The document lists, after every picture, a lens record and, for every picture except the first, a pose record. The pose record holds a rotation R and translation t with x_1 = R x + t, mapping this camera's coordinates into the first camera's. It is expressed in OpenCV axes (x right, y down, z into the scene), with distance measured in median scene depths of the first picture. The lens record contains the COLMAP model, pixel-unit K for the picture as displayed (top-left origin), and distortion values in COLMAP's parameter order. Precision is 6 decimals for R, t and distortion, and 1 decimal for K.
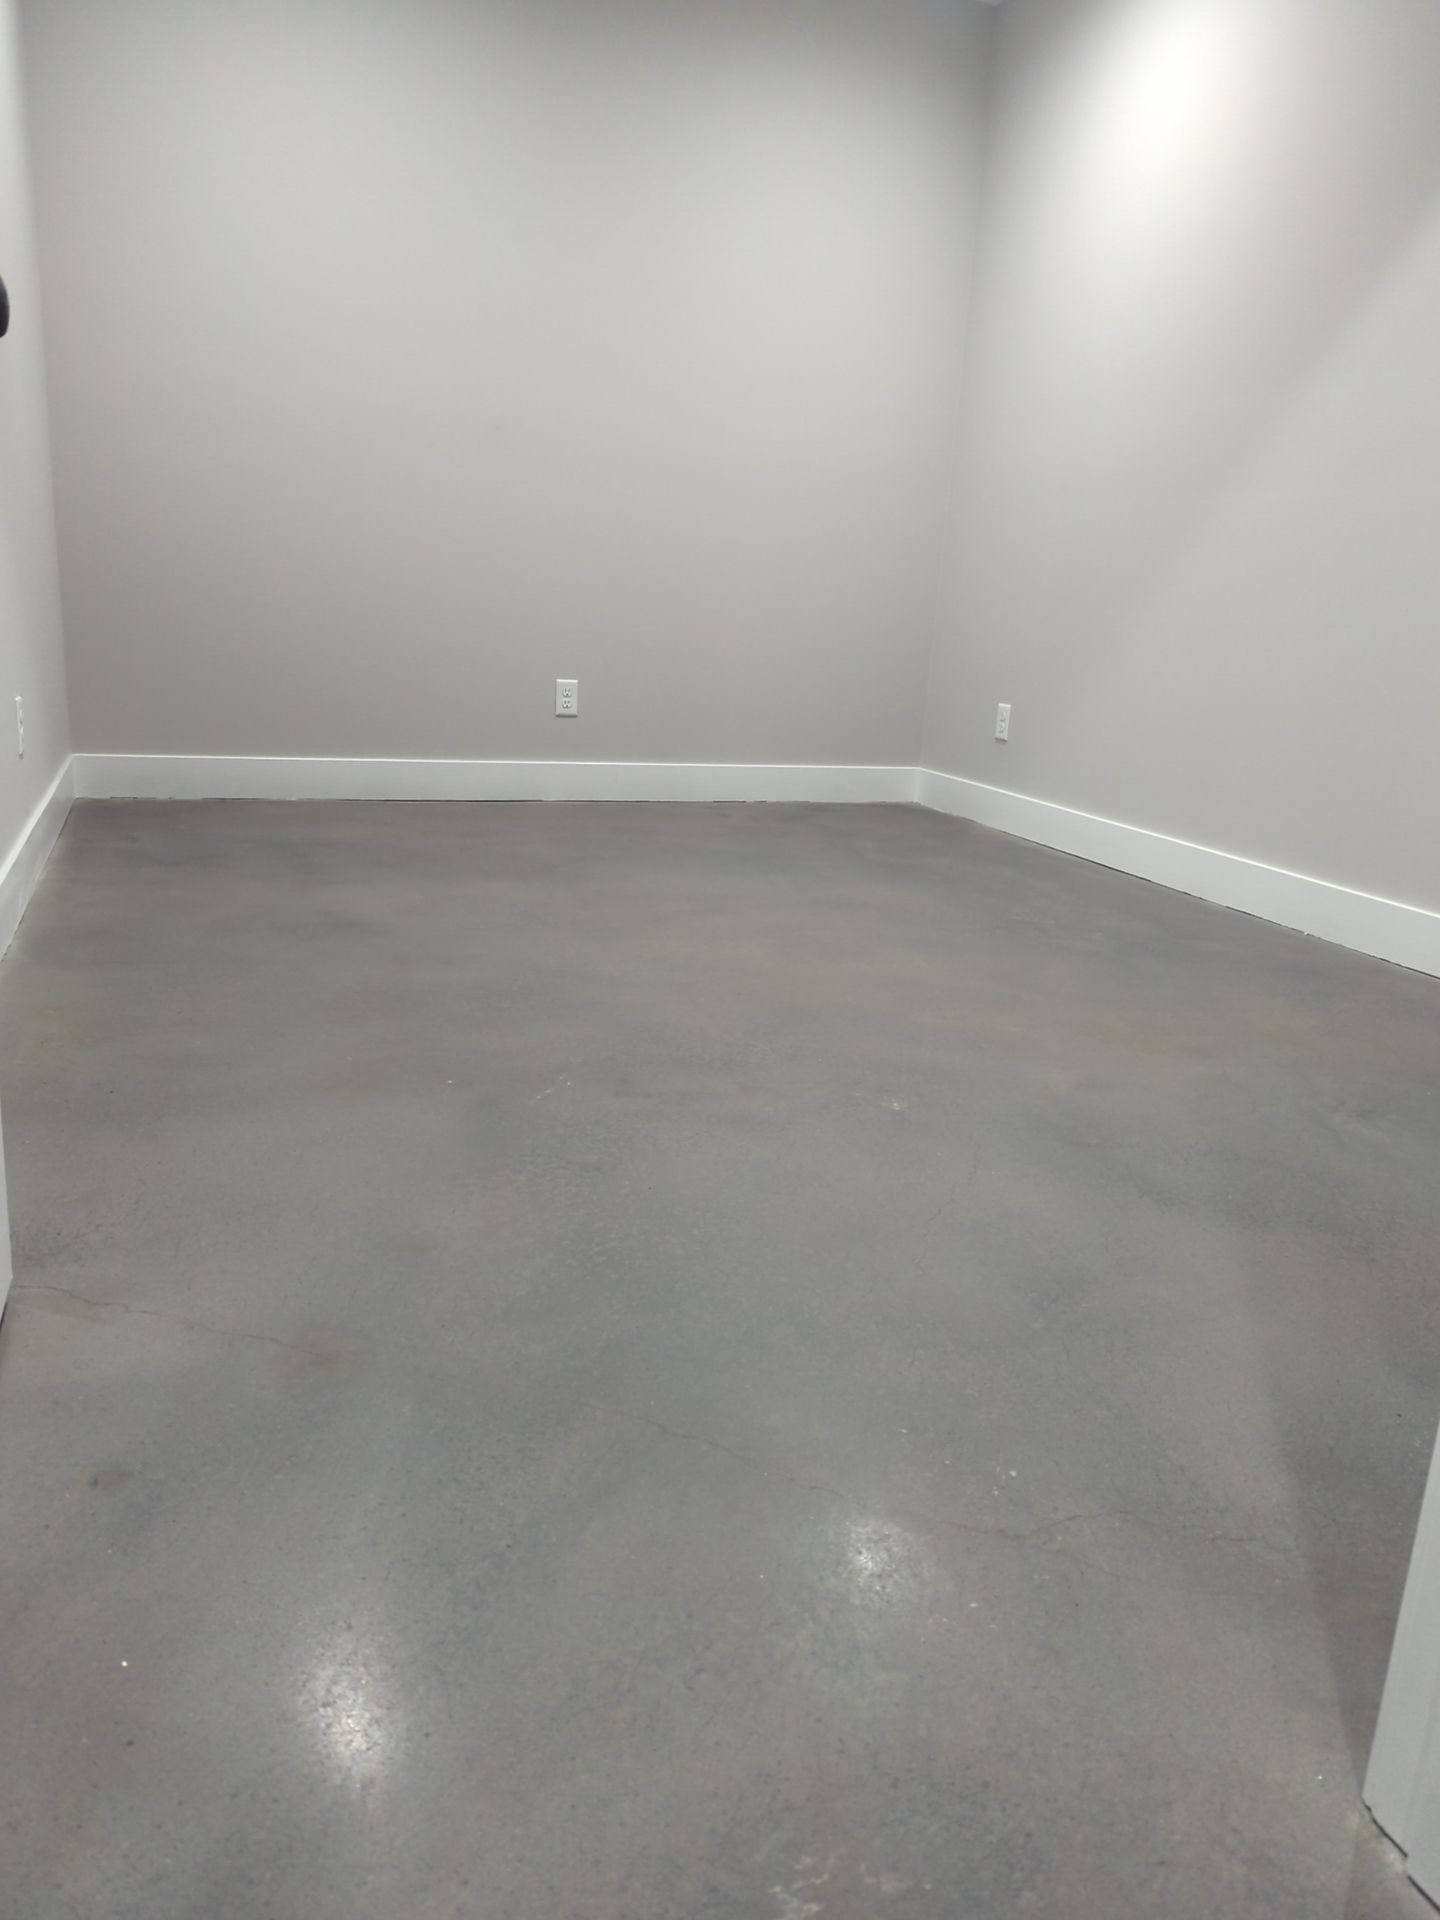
lens RADIAL K [[1344.9, 0, 749.1], [0, 1344.9, 932.1], [0, 0, 1]] dist [0.067966, -0.062437]
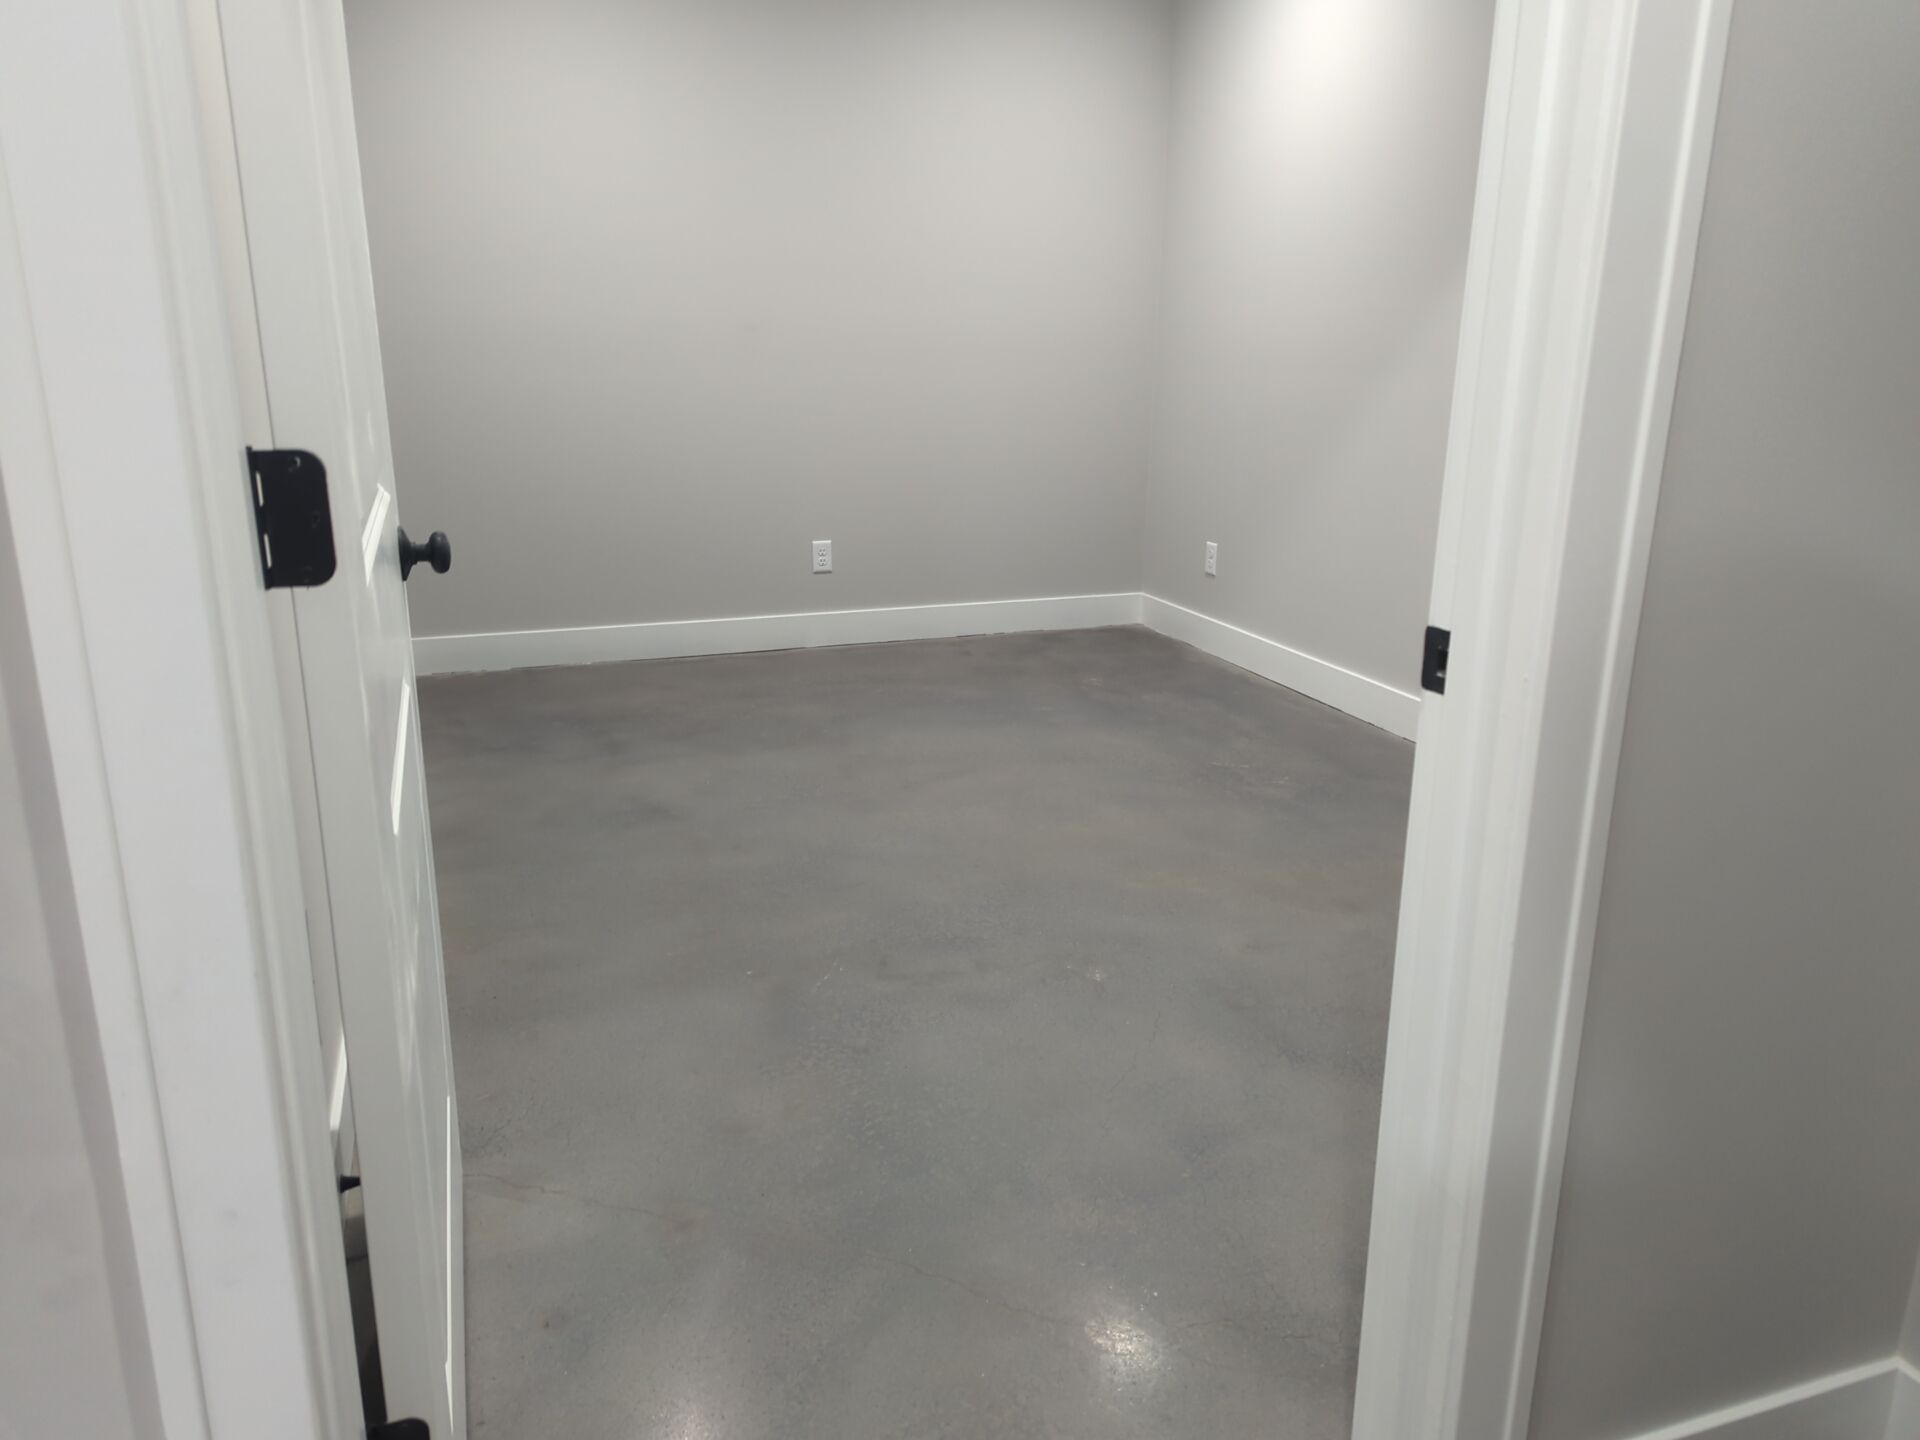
lens RADIAL K [[1337.3, 0, 973.9], [0, 1337.3, 690.1], [0, 0, 1]] dist [0.061571, -0.047992]
pose [[0.998585, -0.045715, -0.027184, 0.062567], [0.046131, 0.998825, 0.014841, -0.267259], [0.026473, -0.016074, 0.999520, -0.429110]]
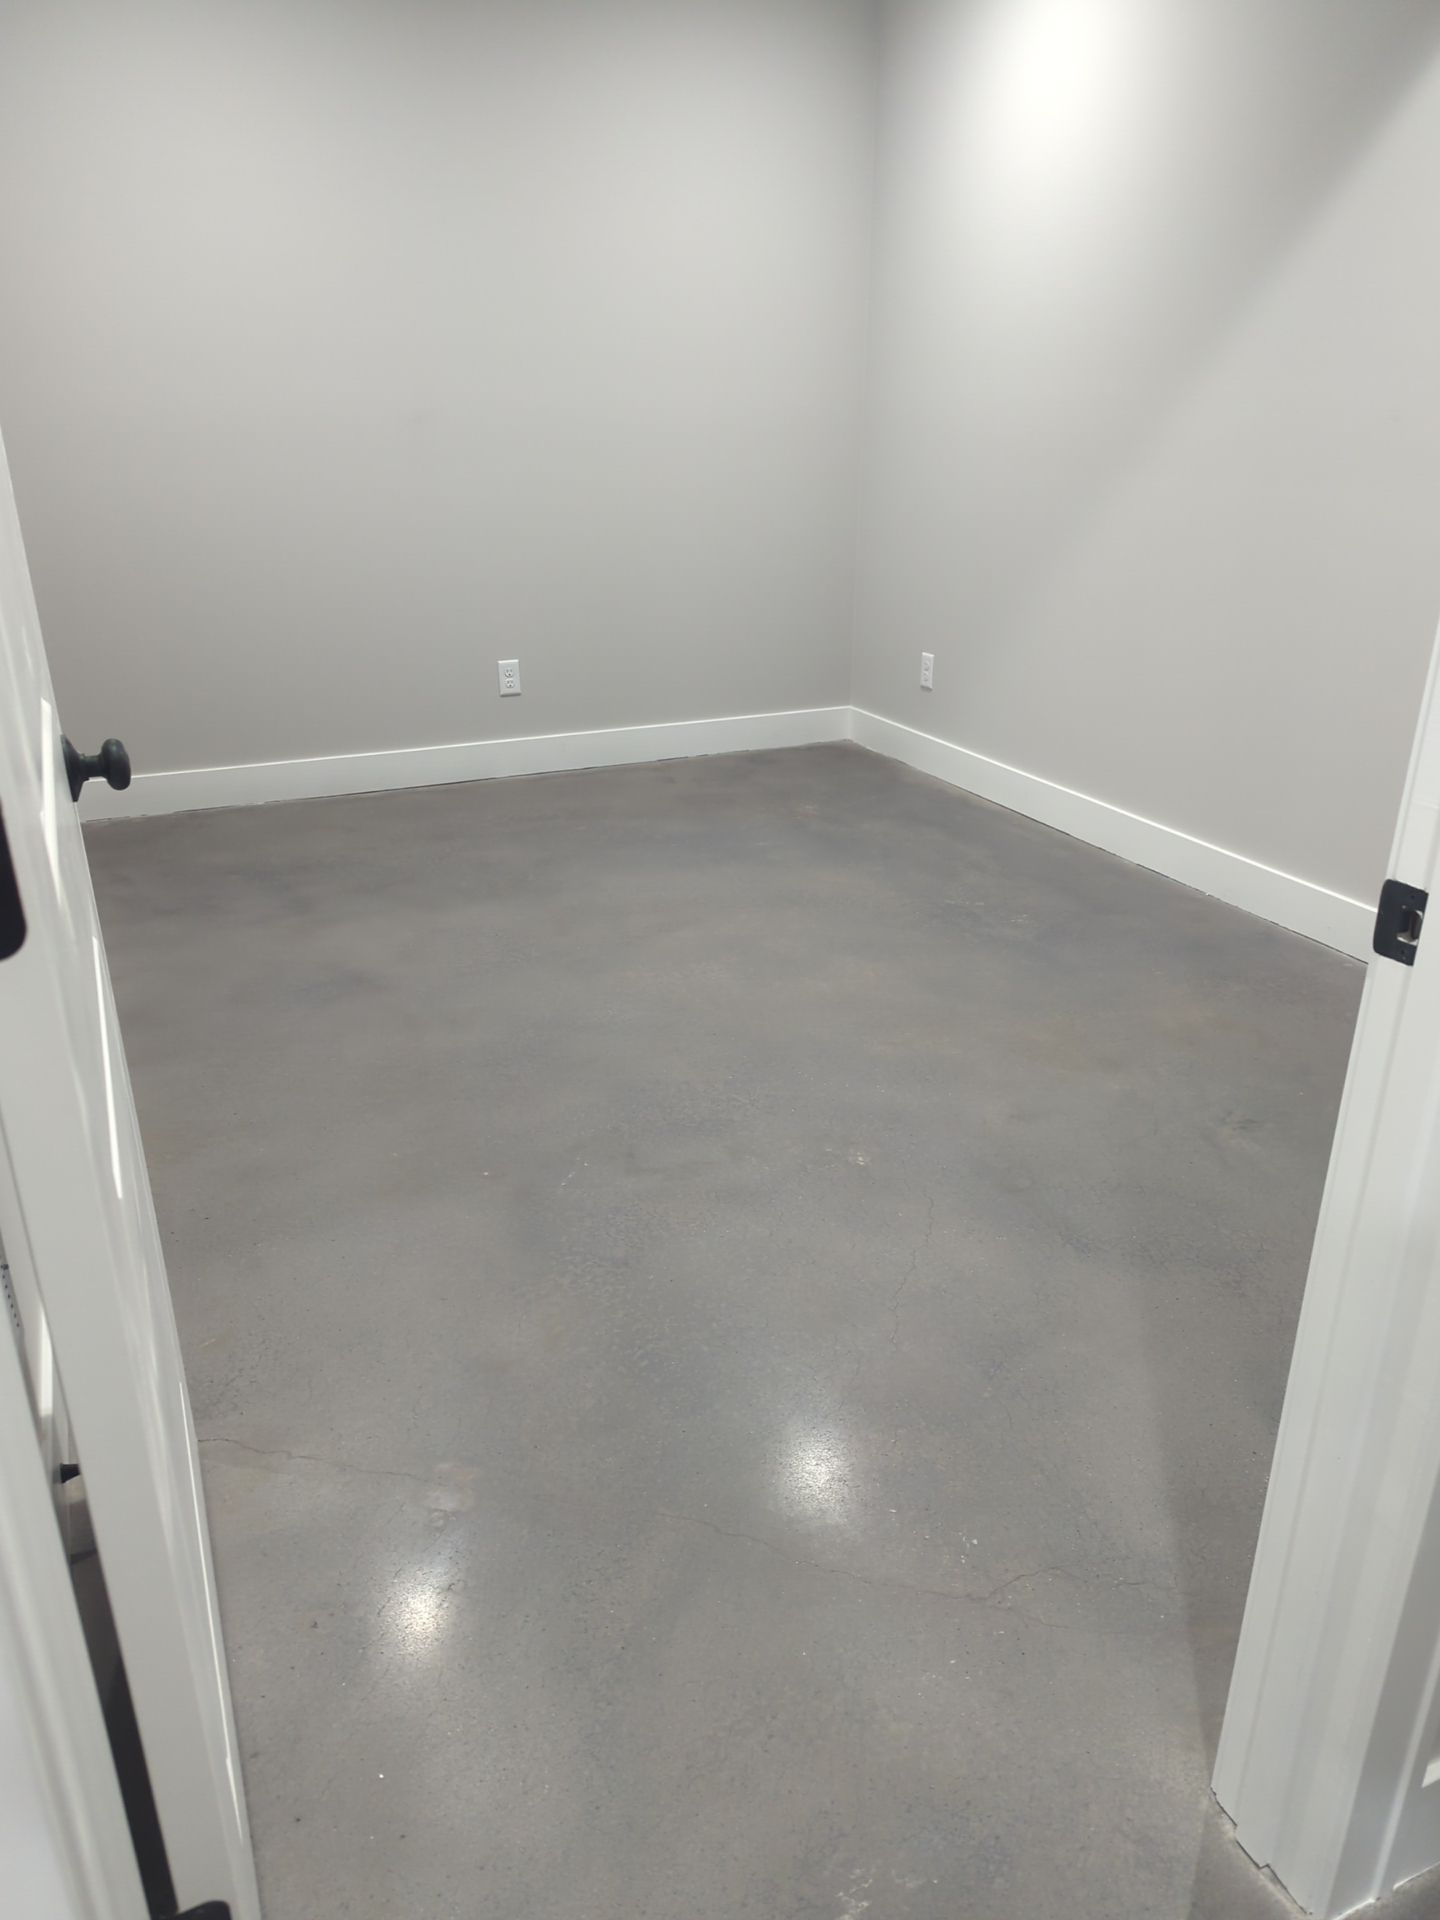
lens RADIAL K [[1344.5, 0, 739.7], [0, 1344.5, 959.4], [0, 0, 1]] dist [0.071140, -0.068021]
pose [[0.996330, -0.078656, 0.033768, -0.039958], [0.072751, 0.985983, 0.150153, -0.378190], [-0.045105, -0.147145, 0.988086, -0.244744]]
